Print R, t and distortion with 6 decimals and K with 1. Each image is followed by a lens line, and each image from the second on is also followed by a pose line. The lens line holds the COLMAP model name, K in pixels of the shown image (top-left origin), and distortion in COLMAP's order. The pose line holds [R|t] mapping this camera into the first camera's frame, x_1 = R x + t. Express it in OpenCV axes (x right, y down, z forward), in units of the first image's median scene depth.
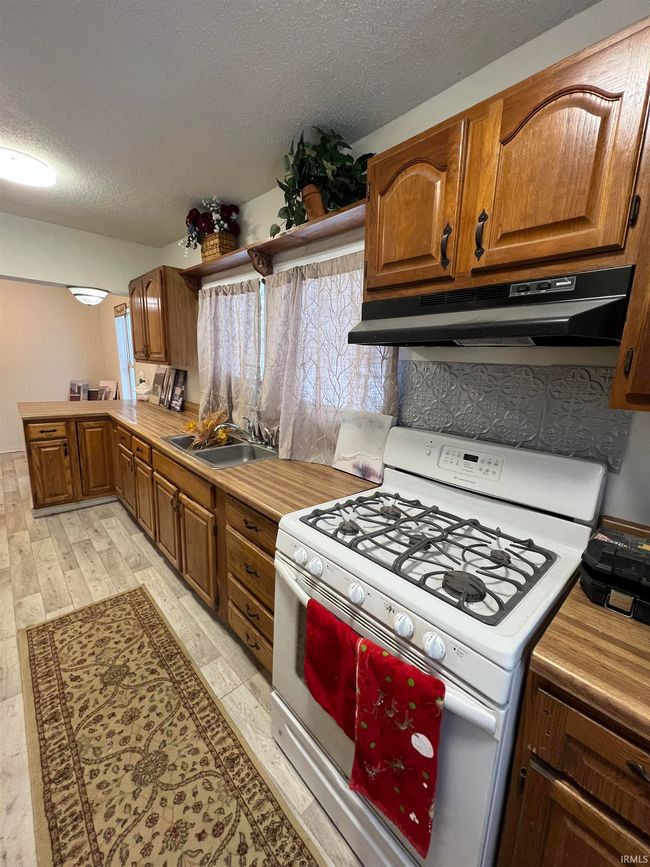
lens RADIAL K [[345.9, 0, 324.2], [0, 345.9, 435.5], [0, 0, 1]] dist [0.000904, 0.000065]
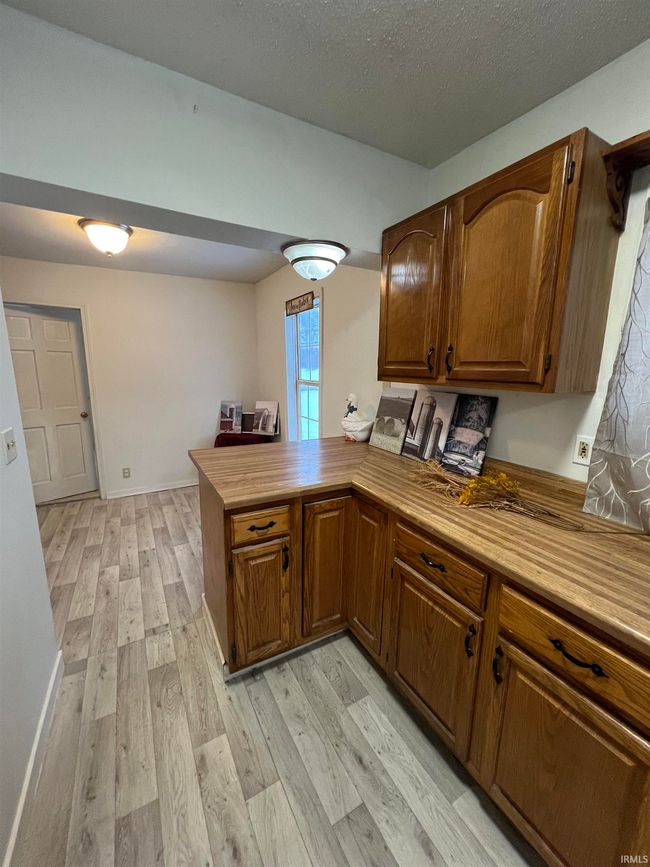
lens RADIAL K [[345.9, 0, 325.6], [0, 345.9, 436.4], [0, 0, 1]] dist [0.000904, 0.000065]
pose [[0.973092, 0.017894, -0.229722, -0.554839], [-0.021358, 0.999692, -0.012600, -0.127763], [0.229426, 0.017167, 0.973175, 0.496838]]
